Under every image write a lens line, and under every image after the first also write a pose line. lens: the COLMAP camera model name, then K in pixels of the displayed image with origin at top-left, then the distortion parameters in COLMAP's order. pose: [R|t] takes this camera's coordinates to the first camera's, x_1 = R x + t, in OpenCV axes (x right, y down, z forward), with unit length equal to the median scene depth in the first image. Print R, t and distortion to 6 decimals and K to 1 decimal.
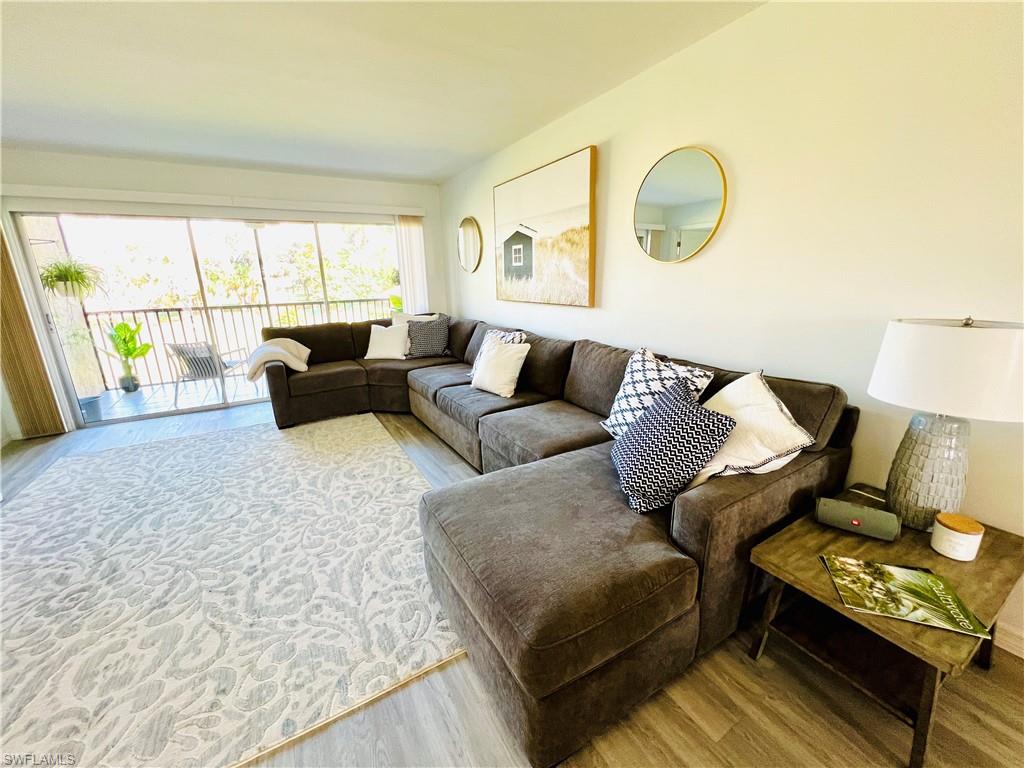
lens RADIAL K [[408.9, 0, 516.5], [0, 408.9, 373.7], [0, 0, 1]] dist [-0.002538, 0.000899]
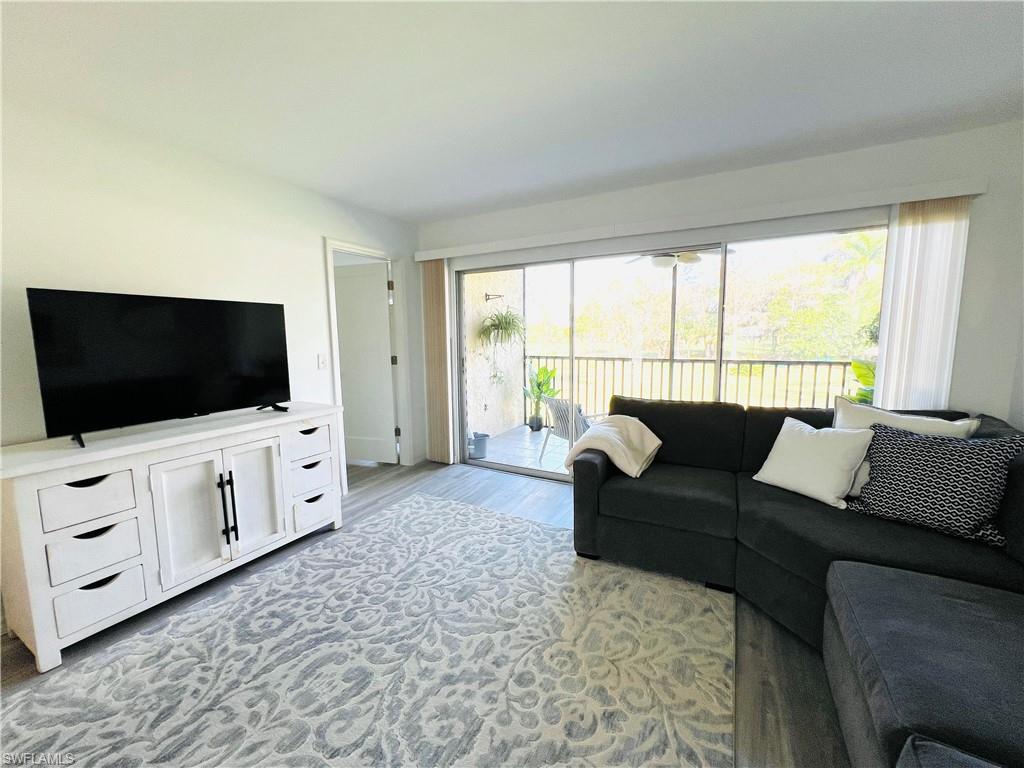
lens RADIAL K [[408.9, 0, 505.3], [0, 408.9, 380.7], [0, 0, 1]] dist [-0.002538, 0.000899]
pose [[0.495367, 0.120503, -0.860285, -0.124875], [-0.205448, 0.978488, 0.018759, -0.150341], [0.844040, 0.167451, 0.509467, 0.614885]]
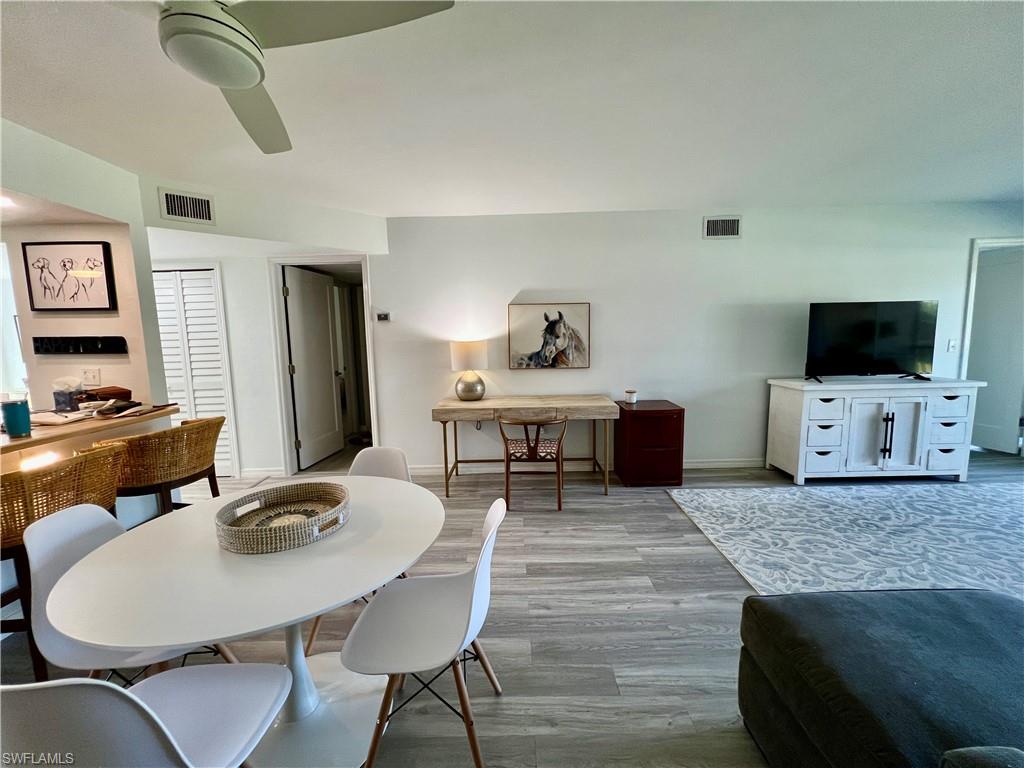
lens RADIAL K [[408.9, 0, 512.9], [0, 408.9, 383.8], [0, 0, 1]] dist [-0.002538, 0.000899]
pose [[-0.513752, 0.137997, -0.846768, 0.463795], [-0.162095, 0.953590, 0.253752, -0.074243], [0.842487, 0.267623, -0.467540, 0.246494]]
